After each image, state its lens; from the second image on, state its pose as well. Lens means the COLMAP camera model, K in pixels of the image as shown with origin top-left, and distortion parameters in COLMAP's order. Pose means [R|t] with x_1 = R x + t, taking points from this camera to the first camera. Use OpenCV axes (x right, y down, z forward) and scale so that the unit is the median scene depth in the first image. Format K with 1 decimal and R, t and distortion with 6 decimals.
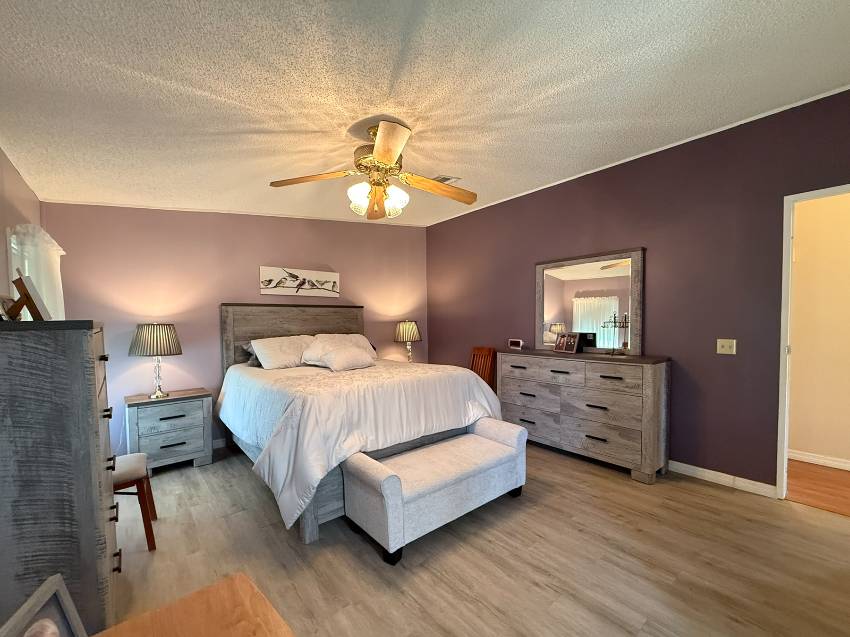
lens RADIAL K [[361.6, 0, 428.3], [0, 361.6, 326.3], [0, 0, 1]] dist [-0.009726, -0.000053]
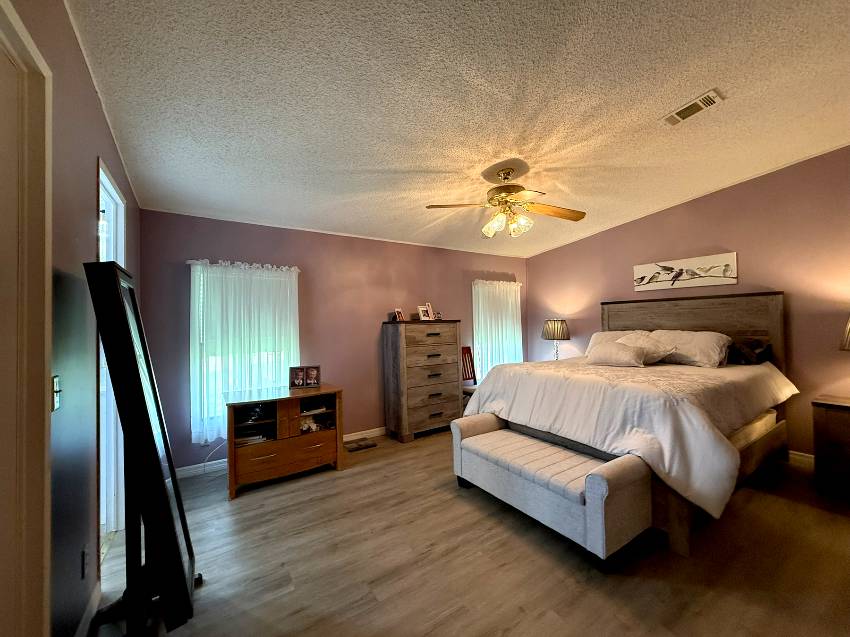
lens RADIAL K [[344.0, 0, 428.1], [0, 344.0, 313.2], [0, 0, 1]] dist [-0.002246, -0.000248]
pose [[-0.128820, -0.010615, -0.991611, 0.645928], [0.009085, 0.999888, -0.011884, -0.016901], [0.991626, -0.010540, -0.128709, 0.510981]]
